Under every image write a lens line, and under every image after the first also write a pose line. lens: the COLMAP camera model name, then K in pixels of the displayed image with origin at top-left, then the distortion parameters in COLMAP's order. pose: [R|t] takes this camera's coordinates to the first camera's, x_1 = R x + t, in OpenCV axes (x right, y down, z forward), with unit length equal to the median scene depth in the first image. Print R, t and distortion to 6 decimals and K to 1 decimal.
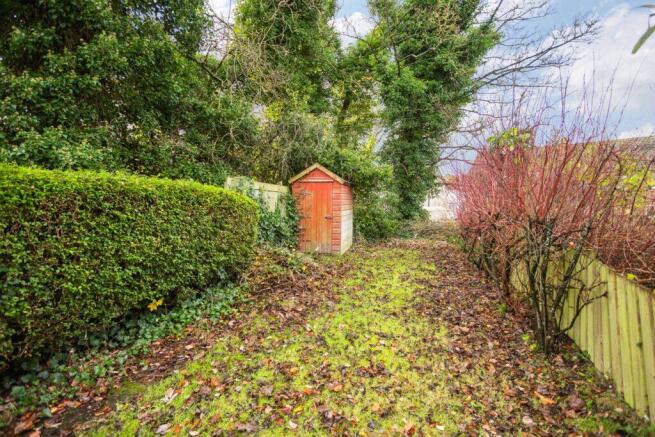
lens RADIAL K [[309.6, 0, 327.5], [0, 309.6, 218.5], [0, 0, 1]] dist [-0.038527, 0.000050]
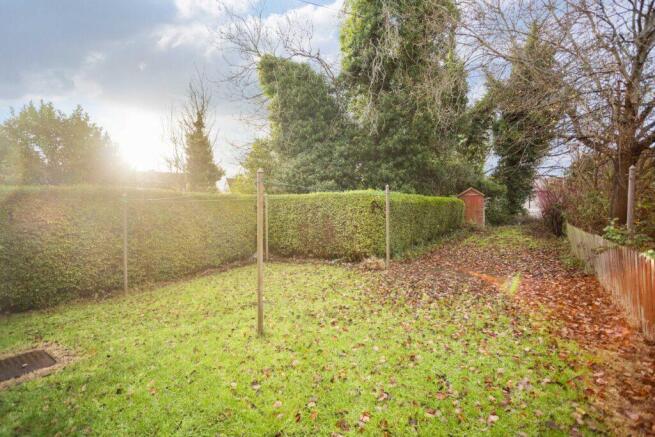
lens RADIAL K [[309.6, 0, 327.5], [0, 309.6, 218.5], [0, 0, 1]] dist [-0.038527, 0.000050]
pose [[0.961981, -0.012912, -0.272811, -0.260388], [0.007080, 0.999725, -0.022349, 0.056557], [0.273025, 0.019568, 0.961808, -0.864878]]
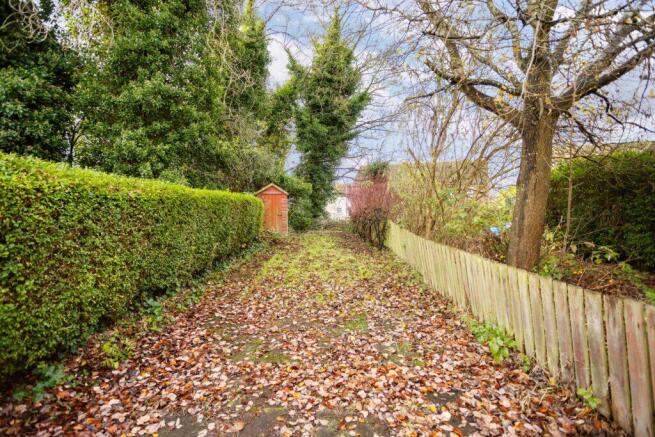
lens RADIAL K [[309.6, 0, 327.5], [0, 309.6, 218.5], [0, 0, 1]] dist [-0.038527, 0.000050]
pose [[0.941654, -0.018599, 0.336069, -0.192356], [0.025226, 0.999564, -0.015364, 0.031093], [-0.335636, 0.022945, 0.941712, -0.418776]]
